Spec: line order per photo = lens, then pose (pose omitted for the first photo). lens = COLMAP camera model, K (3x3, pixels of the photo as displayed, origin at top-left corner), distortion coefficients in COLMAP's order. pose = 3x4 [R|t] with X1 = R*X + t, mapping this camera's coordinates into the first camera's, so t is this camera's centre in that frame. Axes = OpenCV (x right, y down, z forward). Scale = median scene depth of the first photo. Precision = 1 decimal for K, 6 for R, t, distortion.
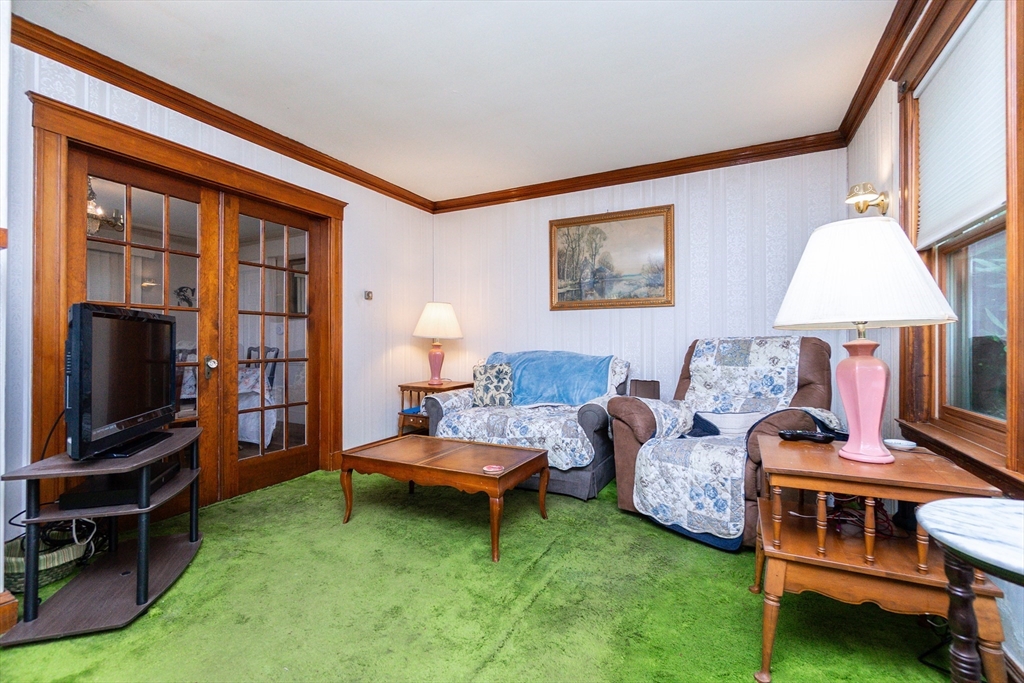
lens RADIAL K [[474.7, 0, 506.9], [0, 474.7, 329.3], [0, 0, 1]] dist [-0.003499, -0.000400]
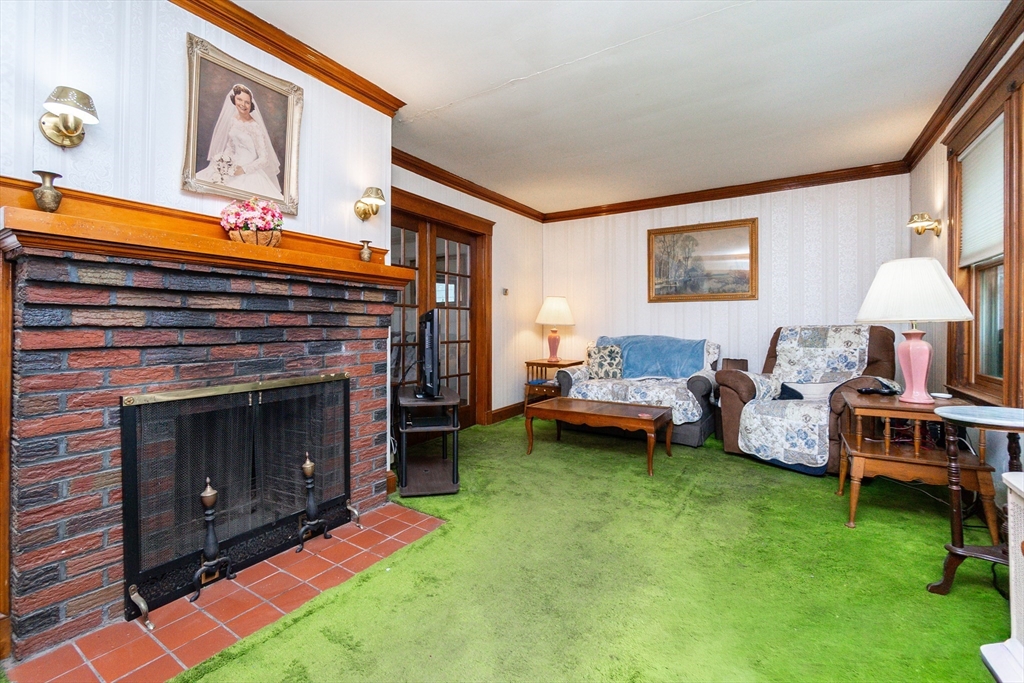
lens RADIAL K [[454.0, 0, 509.5], [0, 454.0, 317.5], [0, 0, 1]] dist [0.001186, 0.000342]
pose [[0.994359, -0.000935, -0.106061, -0.225889], [0.001730, 0.999971, 0.007401, -0.016640], [0.106051, -0.007543, 0.994332, -0.337486]]
